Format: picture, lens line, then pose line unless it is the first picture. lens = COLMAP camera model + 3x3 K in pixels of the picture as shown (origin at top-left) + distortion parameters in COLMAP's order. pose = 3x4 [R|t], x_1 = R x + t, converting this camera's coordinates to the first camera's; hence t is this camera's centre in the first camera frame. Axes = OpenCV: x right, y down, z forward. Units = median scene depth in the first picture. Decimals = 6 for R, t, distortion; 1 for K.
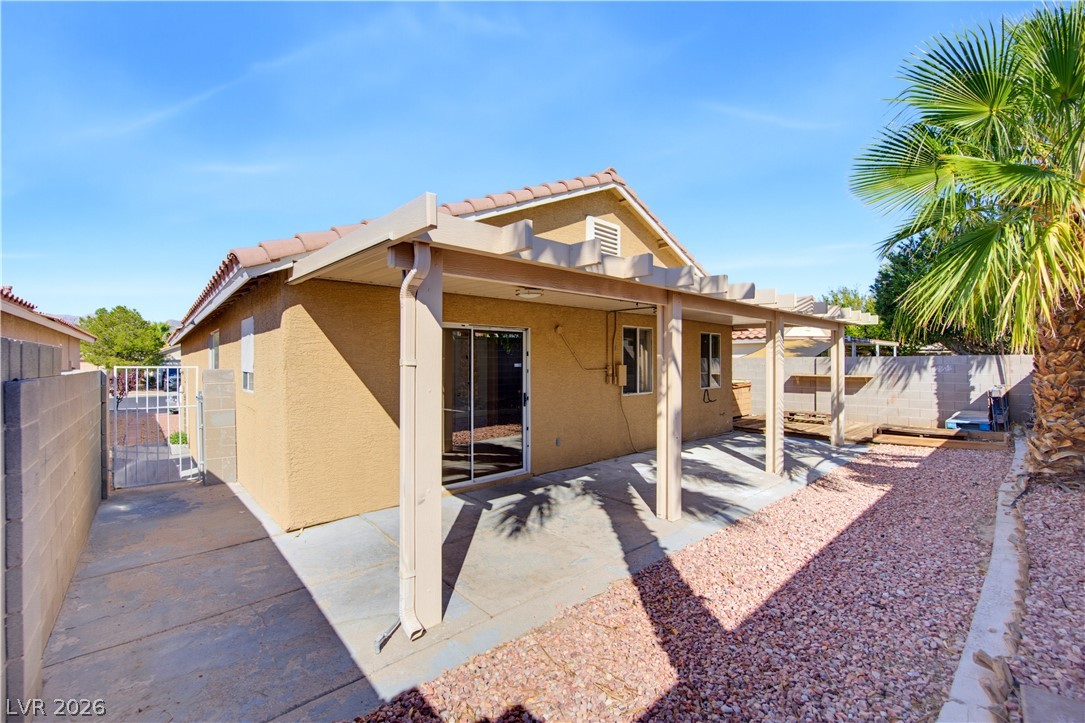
lens RADIAL K [[444.3, 0, 545.8], [0, 444.3, 363.9], [0, 0, 1]] dist [-0.022201, 0.000378]
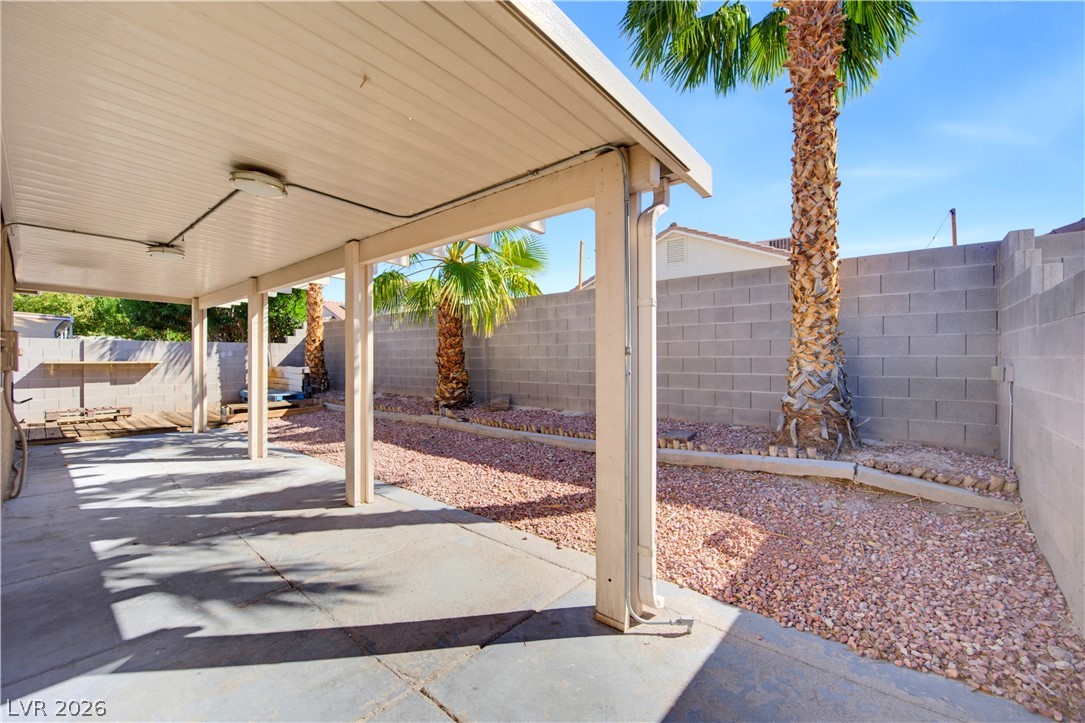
lens RADIAL K [[444.3, 0, 539.4], [0, 444.3, 359.9], [0, 0, 1]] dist [-0.022201, 0.000378]
pose [[-0.135851, -0.000663, 0.990729, -0.558355], [0.004614, 0.999989, 0.001302, 0.051705], [-0.990719, 0.004748, -0.135846, 0.658623]]
